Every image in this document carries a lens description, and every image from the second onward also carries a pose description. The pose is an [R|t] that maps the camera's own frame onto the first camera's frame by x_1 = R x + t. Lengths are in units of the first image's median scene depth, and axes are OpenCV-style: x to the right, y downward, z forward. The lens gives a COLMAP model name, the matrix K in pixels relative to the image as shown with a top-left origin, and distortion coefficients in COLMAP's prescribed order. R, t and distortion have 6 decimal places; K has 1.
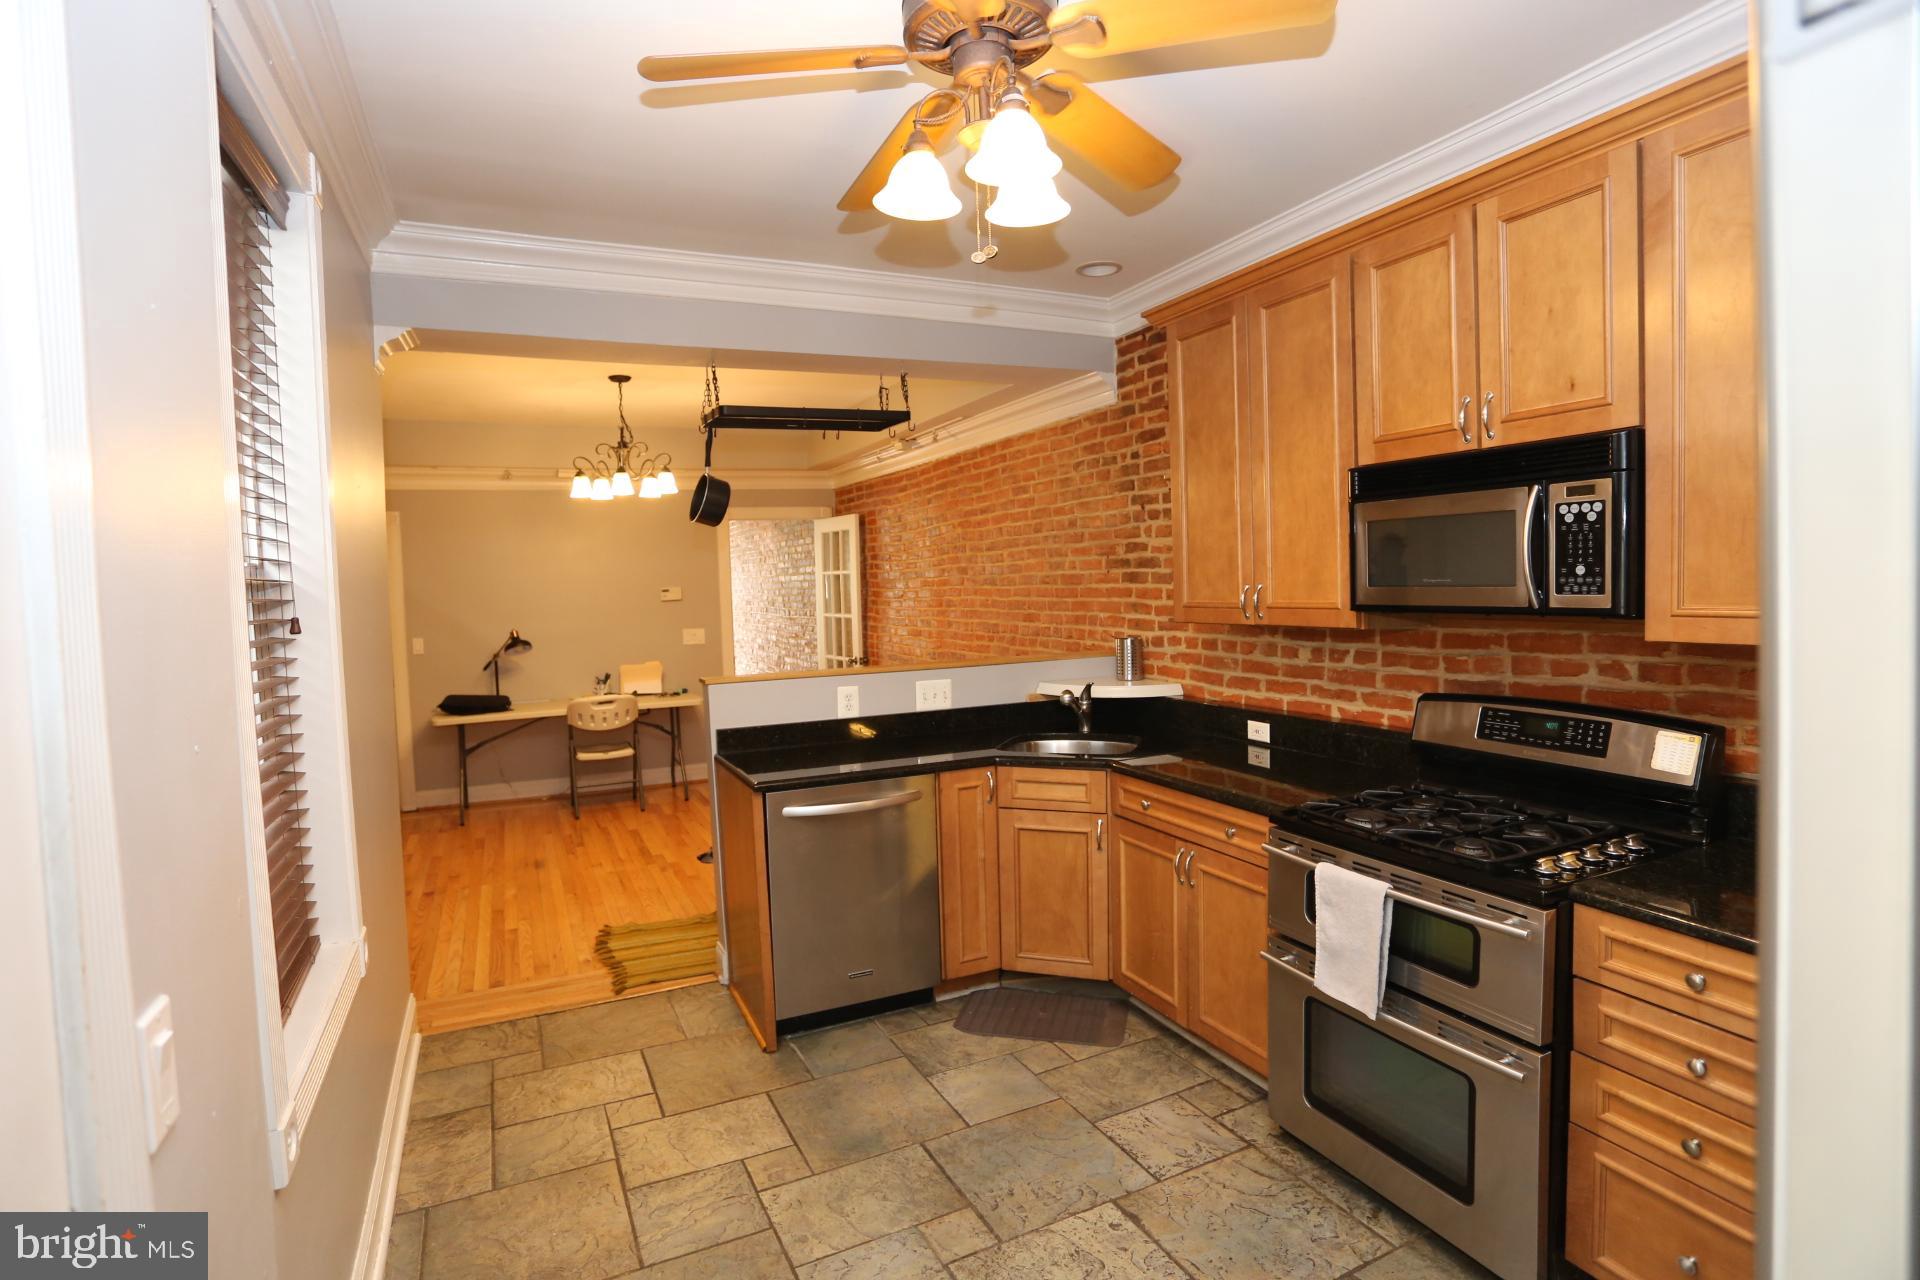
lens RADIAL K [[958.0, 0, 959.1], [0, 958.0, 632.5], [0, 0, 1]] dist [-0.089990, 0.051478]
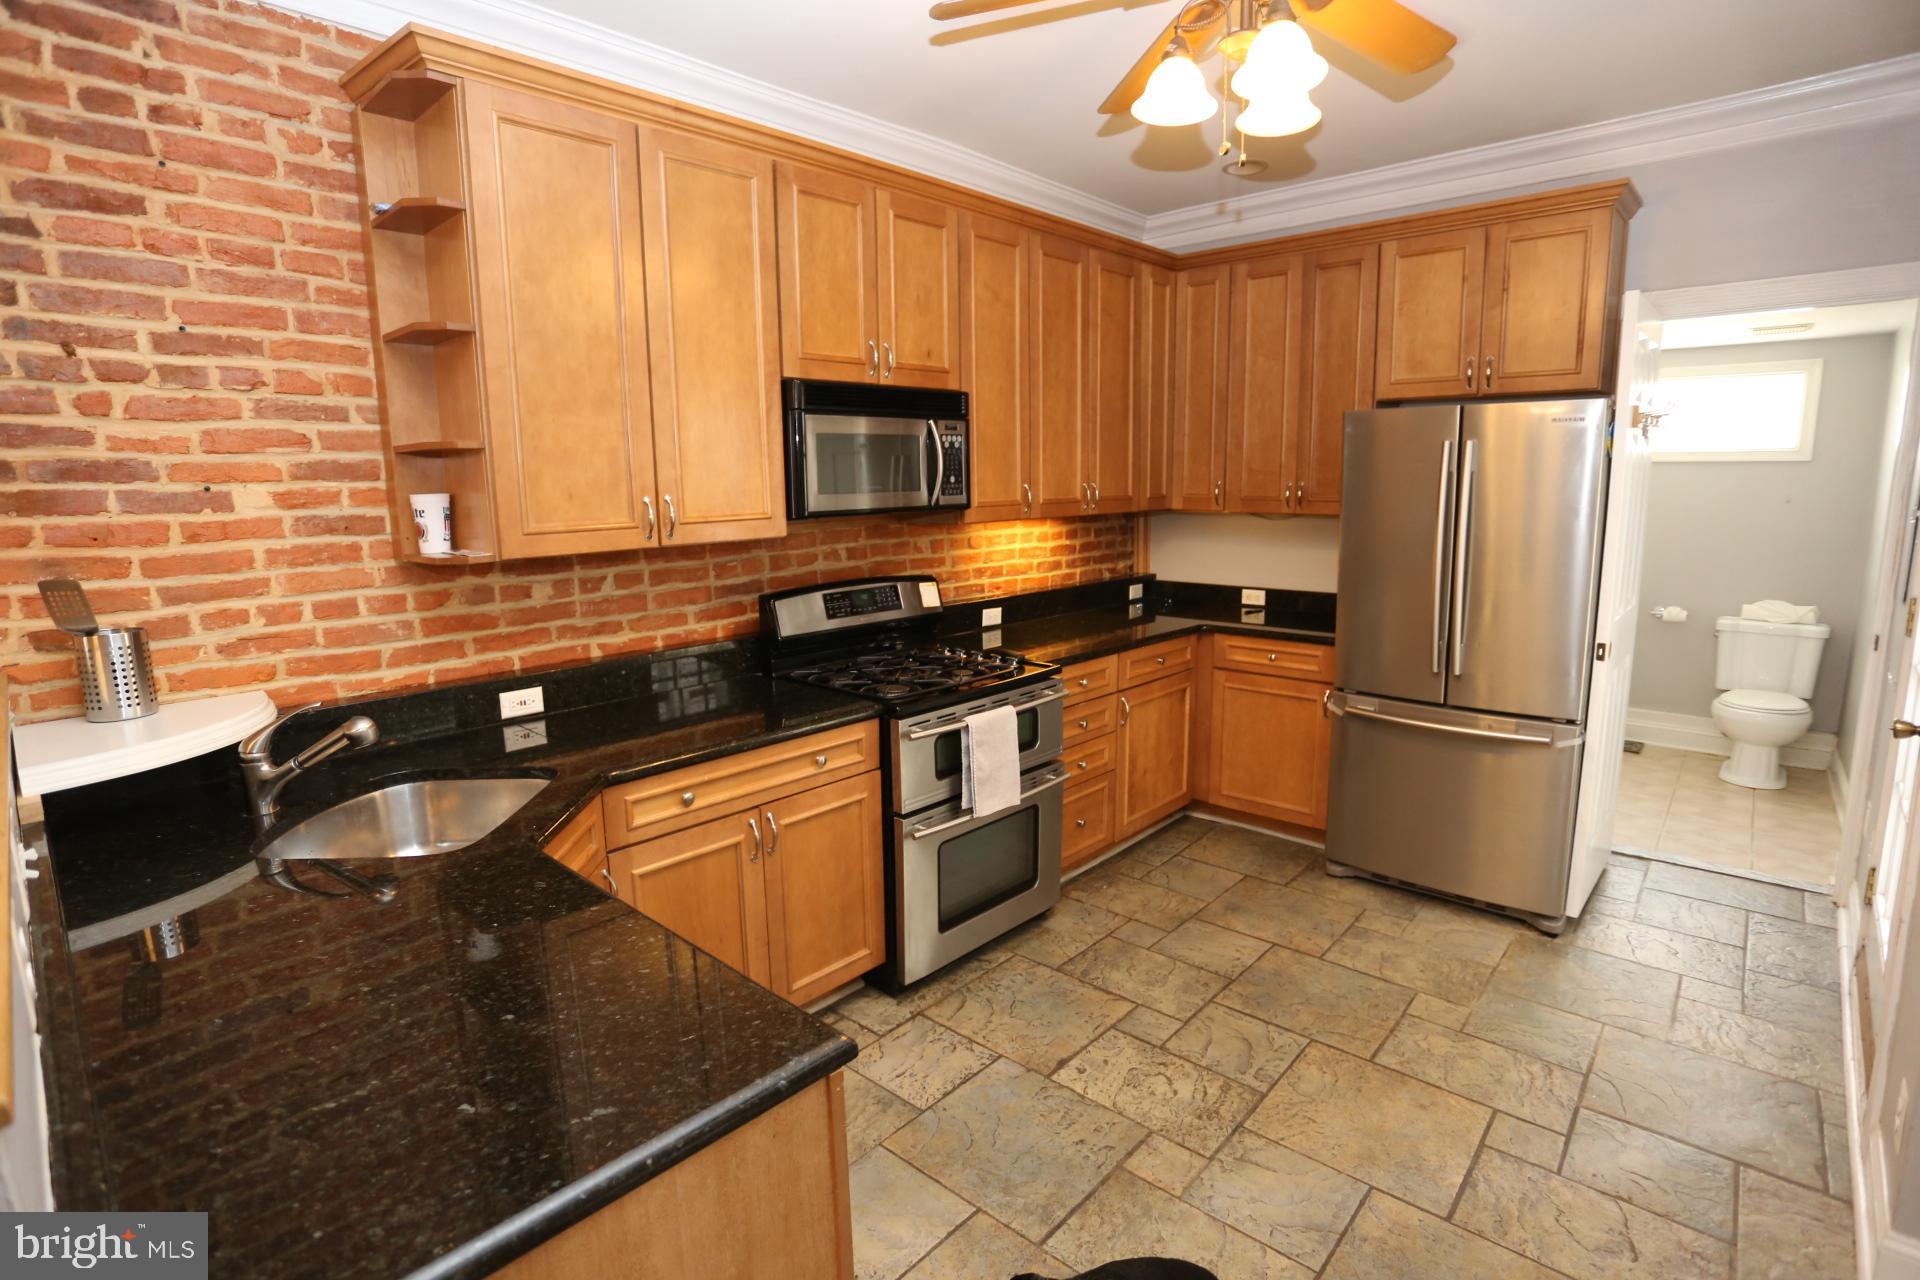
lens RADIAL K [[929.9, 0, 948.6], [0, 929.9, 633.8], [0, 0, 1]] dist [-0.074295, 0.026606]
pose [[-0.359714, -0.119978, 0.925317, -0.450885], [0.079739, 0.984118, 0.158600, -0.035011], [-0.929649, 0.130835, -0.344434, 0.913045]]
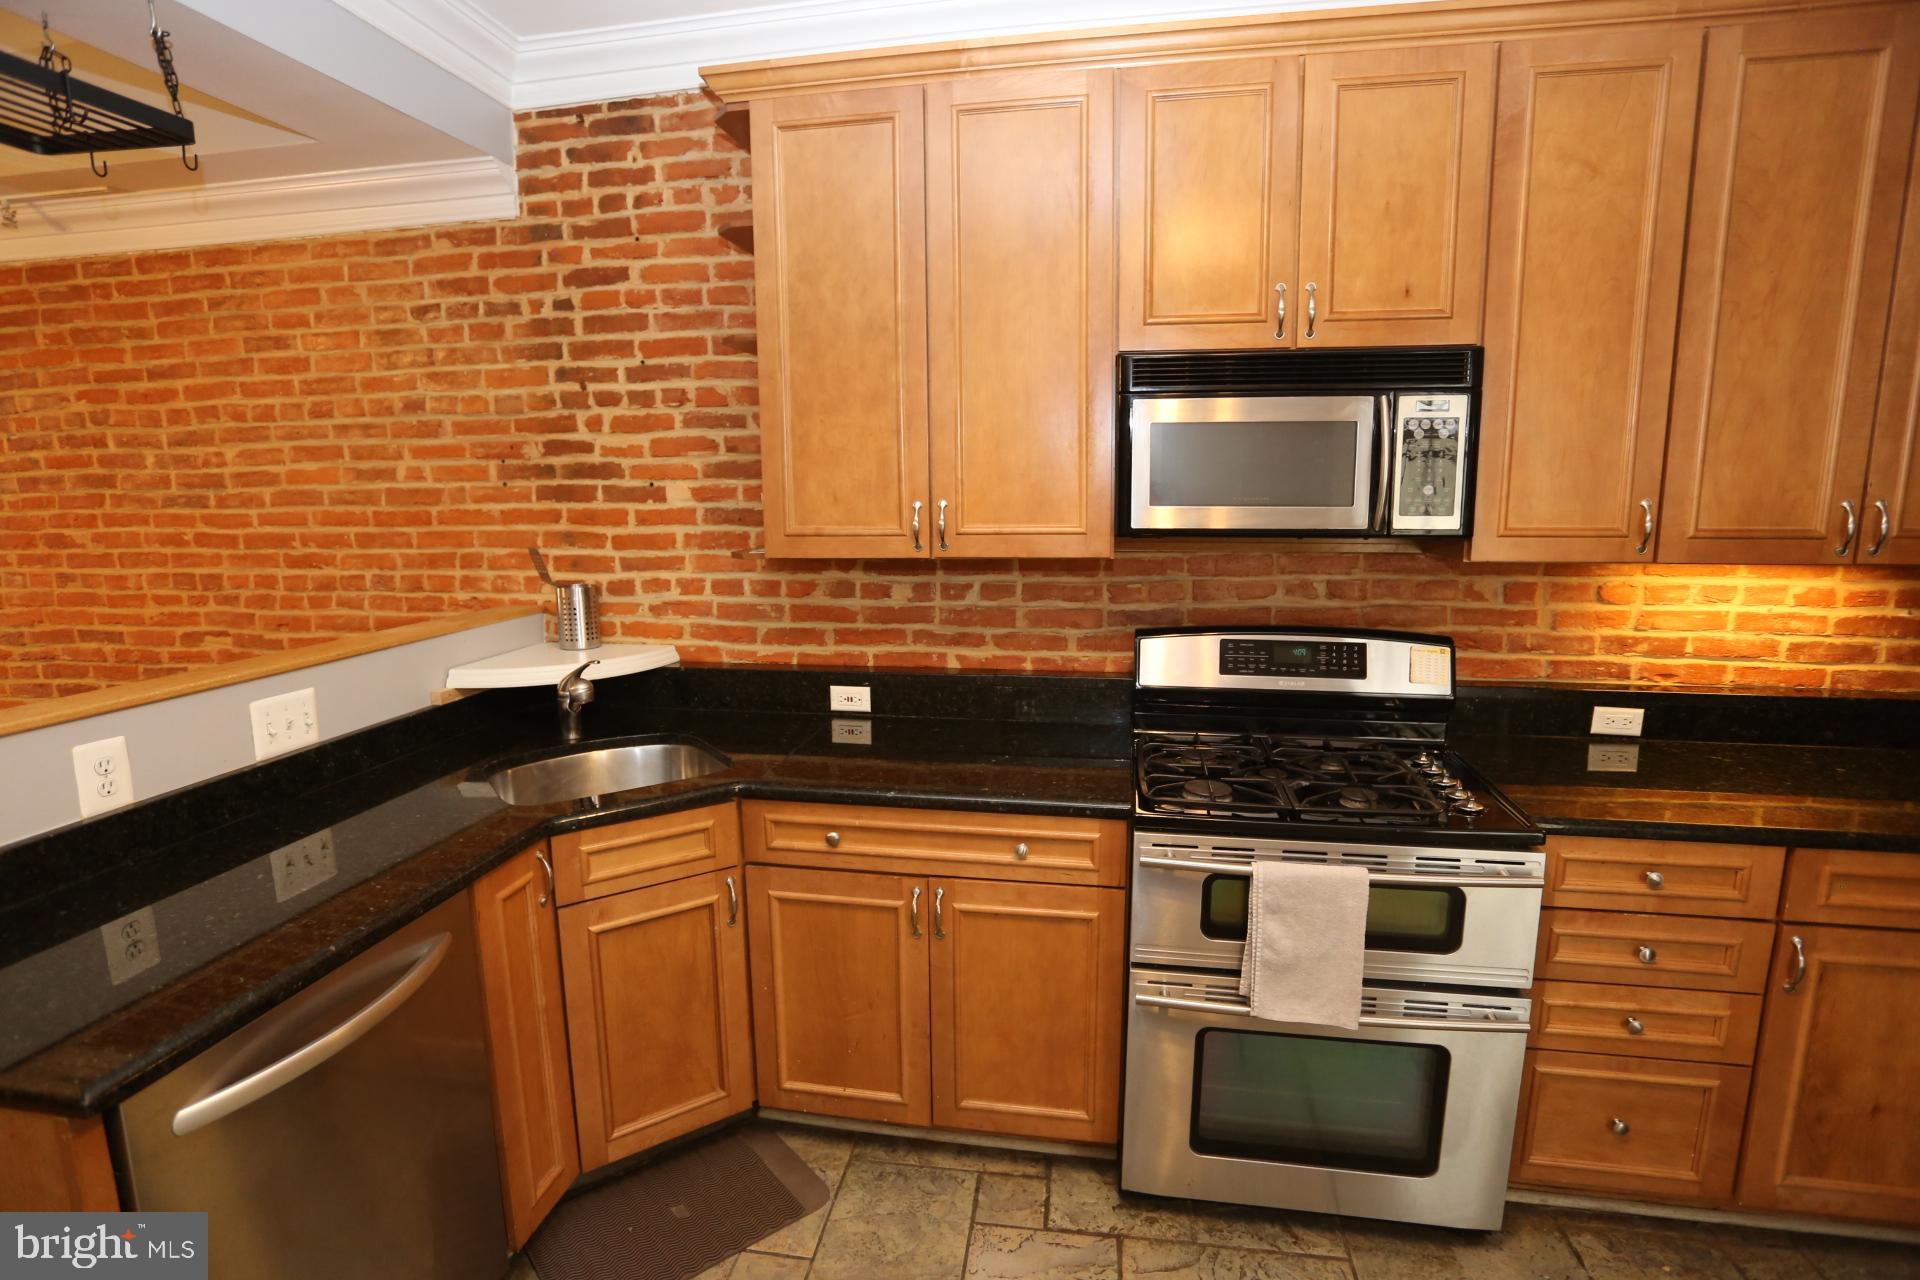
lens RADIAL K [[958.0, 0, 959.1], [0, 958.0, 632.5], [0, 0, 1]] dist [-0.089990, 0.051478]
pose [[0.583988, -0.104720, 0.804980, -0.235638], [0.037830, 0.994078, 0.101875, -0.021855], [-0.810880, -0.029041, 0.584491, 0.478633]]
